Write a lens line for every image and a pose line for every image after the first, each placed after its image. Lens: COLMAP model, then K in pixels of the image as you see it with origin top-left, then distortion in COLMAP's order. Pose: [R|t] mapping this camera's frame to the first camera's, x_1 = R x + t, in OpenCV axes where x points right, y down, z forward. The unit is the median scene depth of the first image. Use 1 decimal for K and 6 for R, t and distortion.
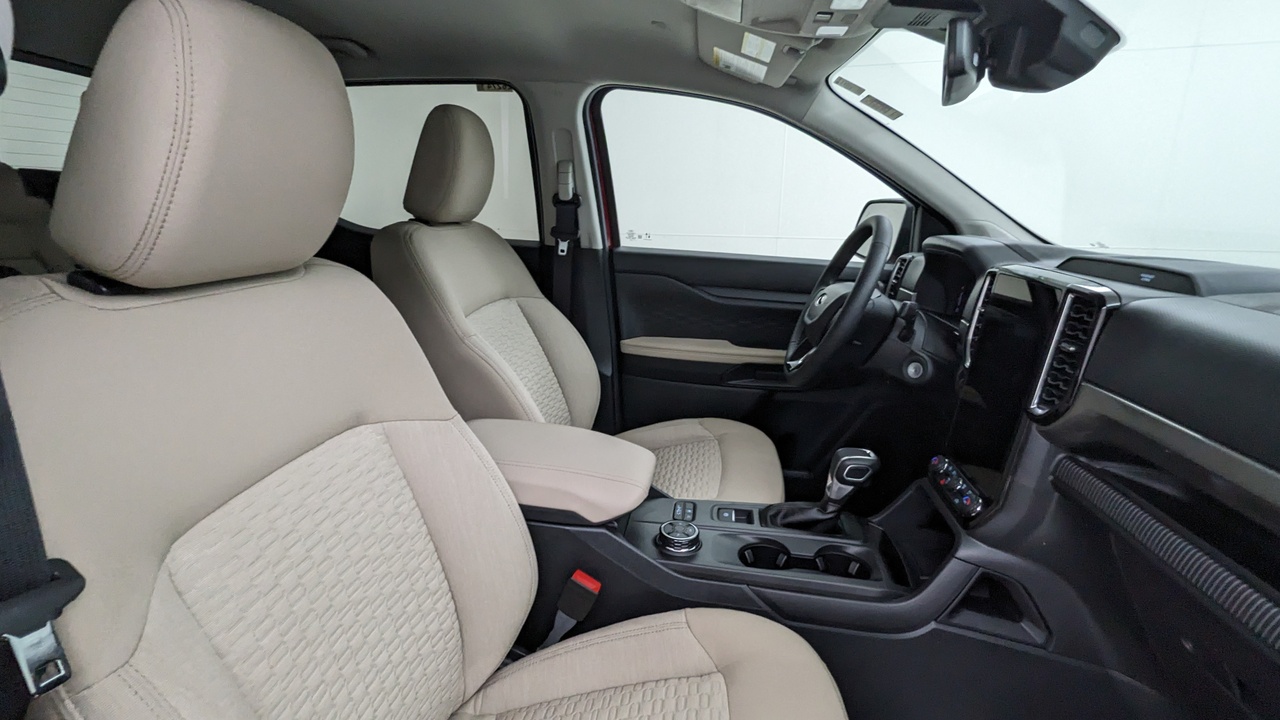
lens RADIAL K [[620.8, 0, 630.4], [0, 620.8, 361.8], [0, 0, 1]] dist [-0.001942, 0.002096]
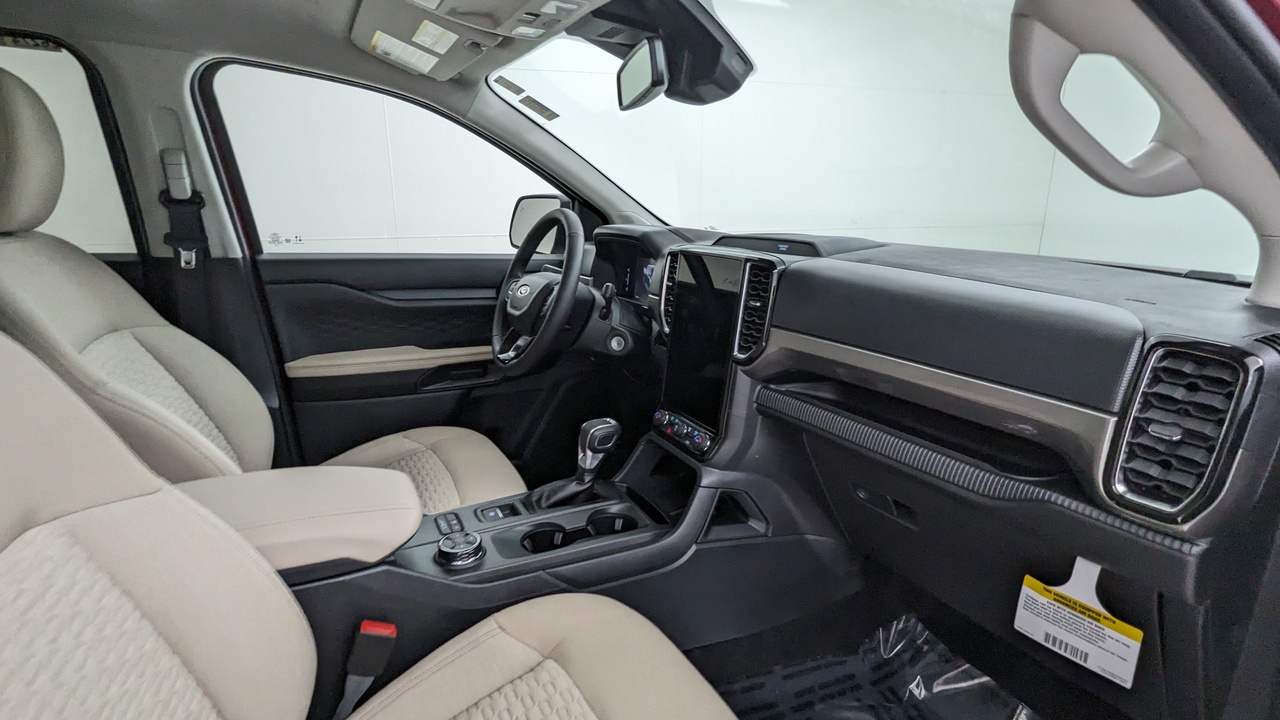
lens RADIAL K [[620.8, 0, 636.6], [0, 620.8, 367.0], [0, 0, 1]] dist [-0.001942, 0.002096]
pose [[0.813955, -0.163113, 0.557558, -0.173470], [0.158145, 0.985740, 0.057508, -0.004636], [-0.558988, 0.041366, 0.828143, 0.044341]]
